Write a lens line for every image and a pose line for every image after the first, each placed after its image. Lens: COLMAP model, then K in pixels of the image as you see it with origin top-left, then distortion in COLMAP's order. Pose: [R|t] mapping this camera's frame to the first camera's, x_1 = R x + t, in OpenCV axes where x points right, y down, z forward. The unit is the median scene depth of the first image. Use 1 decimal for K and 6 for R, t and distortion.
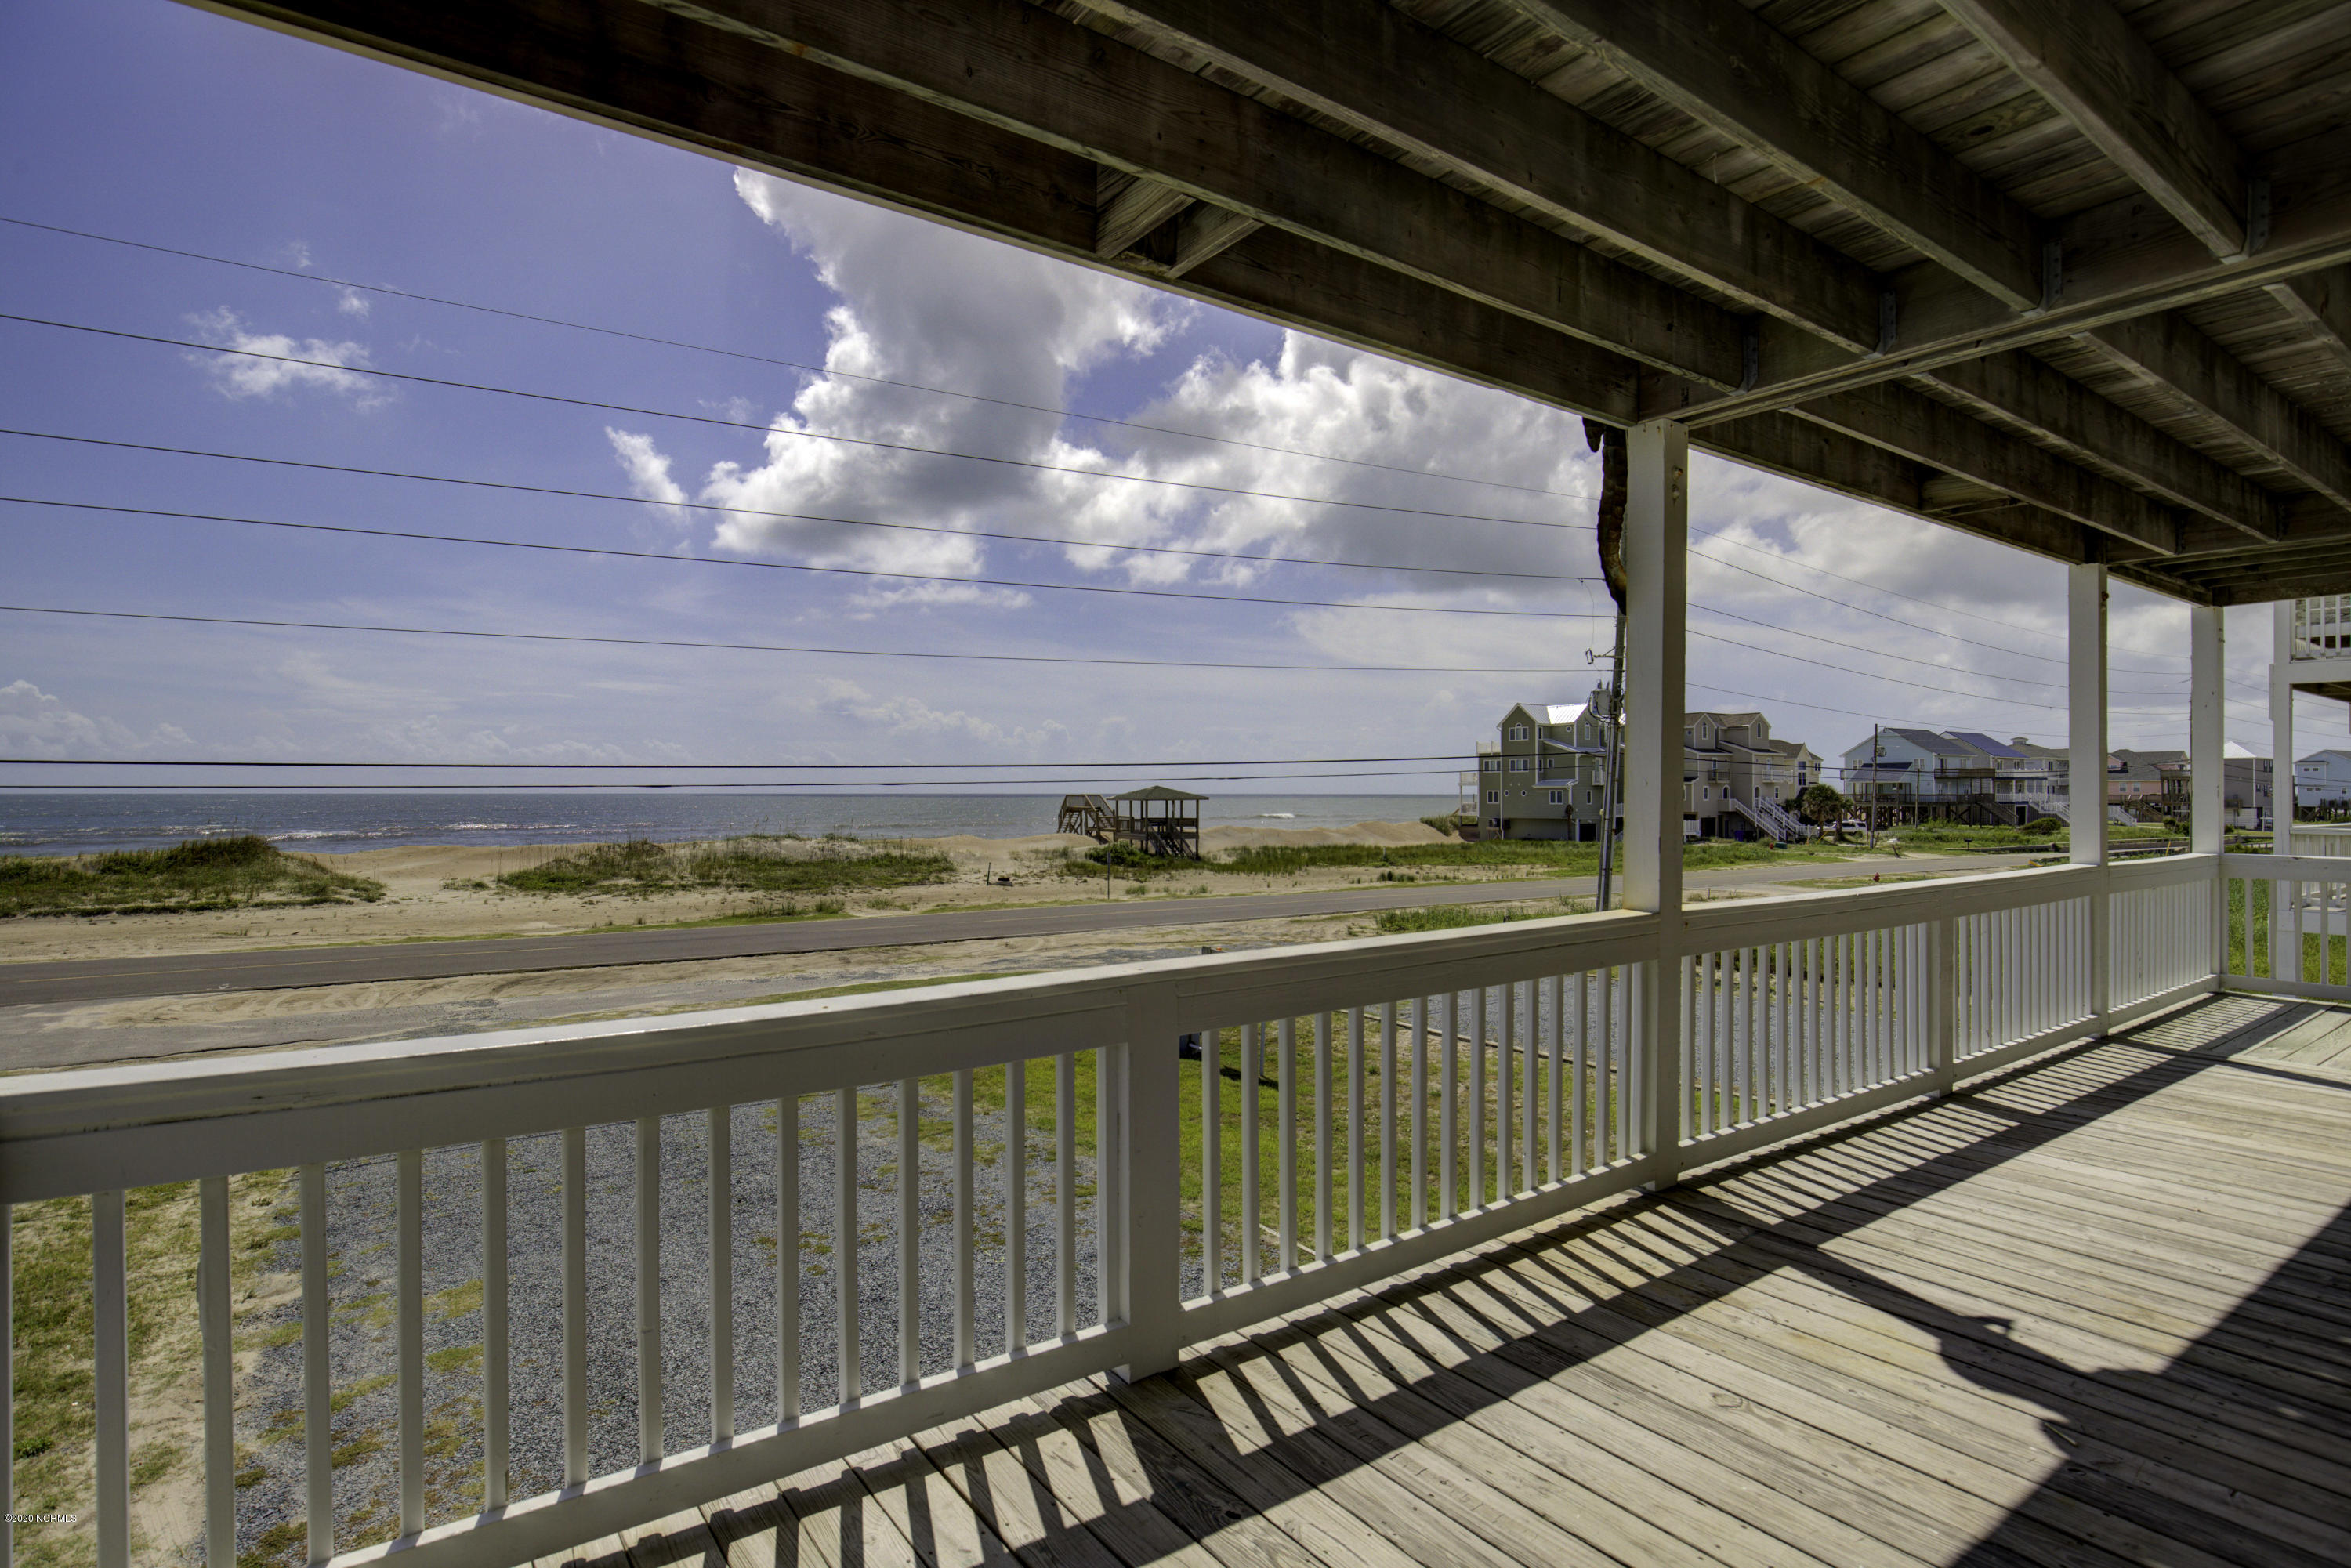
lens RADIAL K [[1187.5, 0, 1172.0], [0, 1187.5, 794.0], [0, 0, 1]] dist [-0.027446, 0.005528]
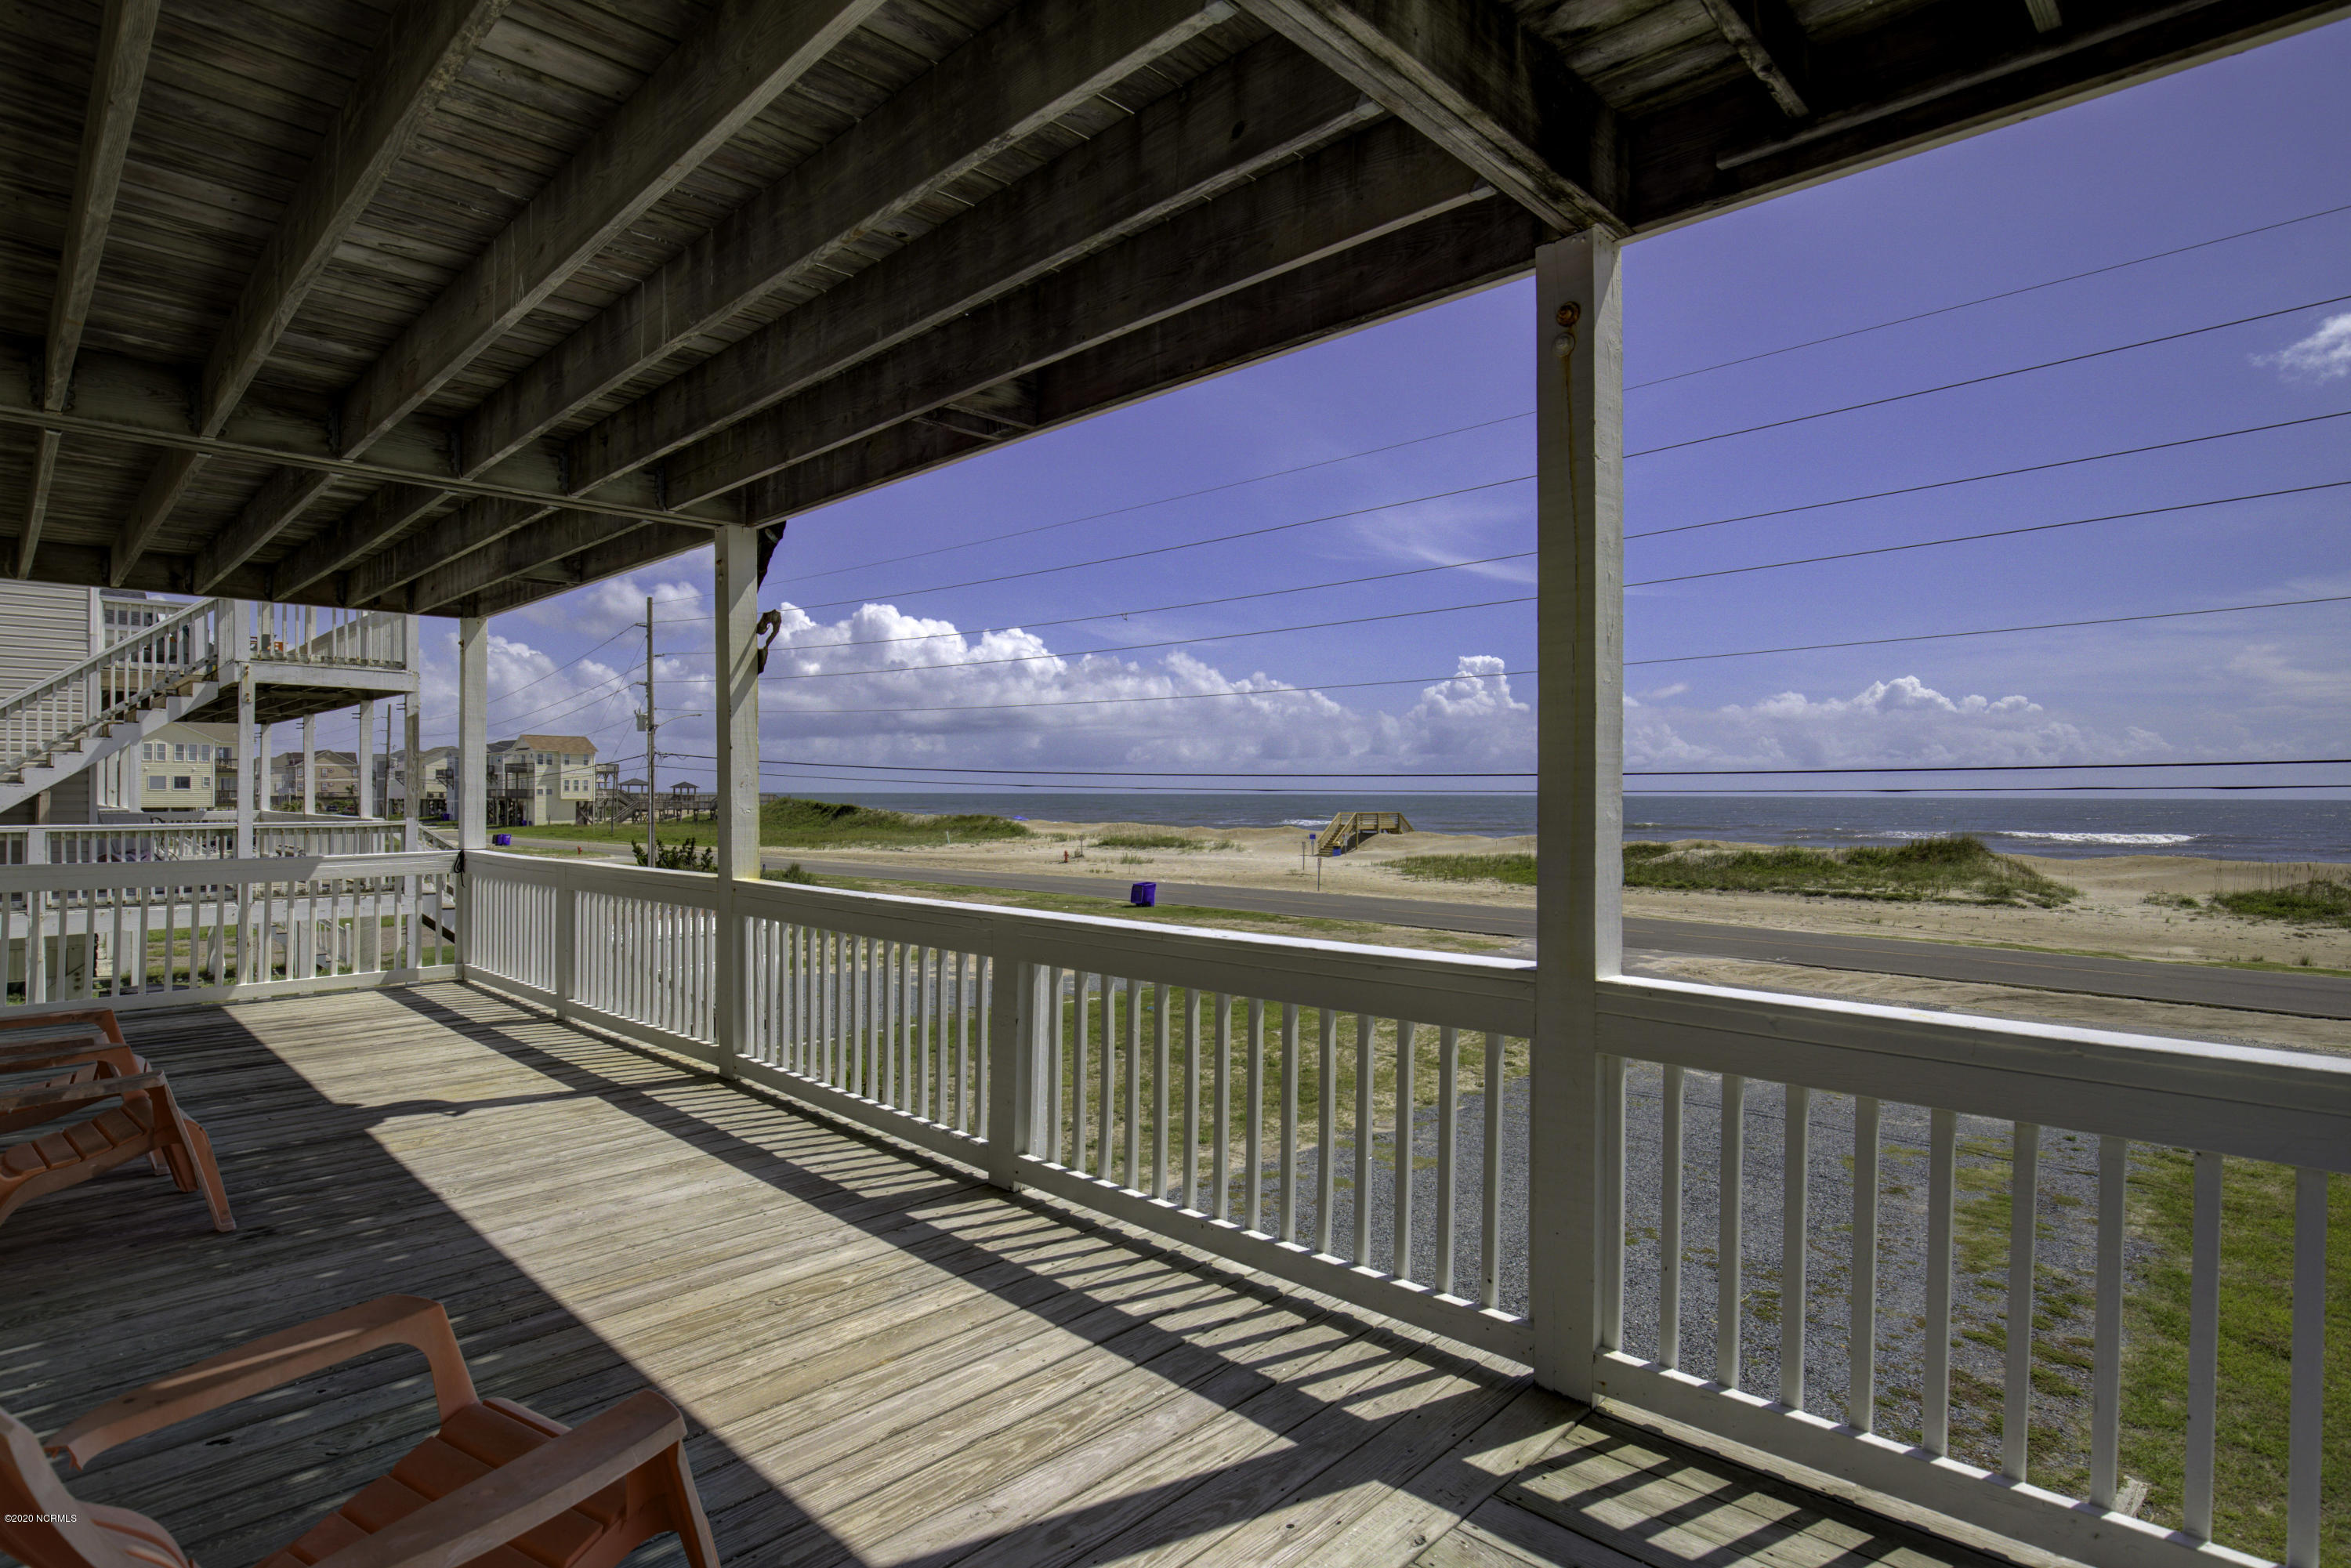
lens RADIAL K [[1187.5, 0, 1175.8], [0, 1187.5, 804.8], [0, 0, 1]] dist [-0.027446, 0.005528]
pose [[0.184694, 0.011536, -0.982728, 0.103498], [-0.006417, 0.999924, 0.010531, -0.000301], [0.982775, 0.004361, 0.184754, 0.069441]]
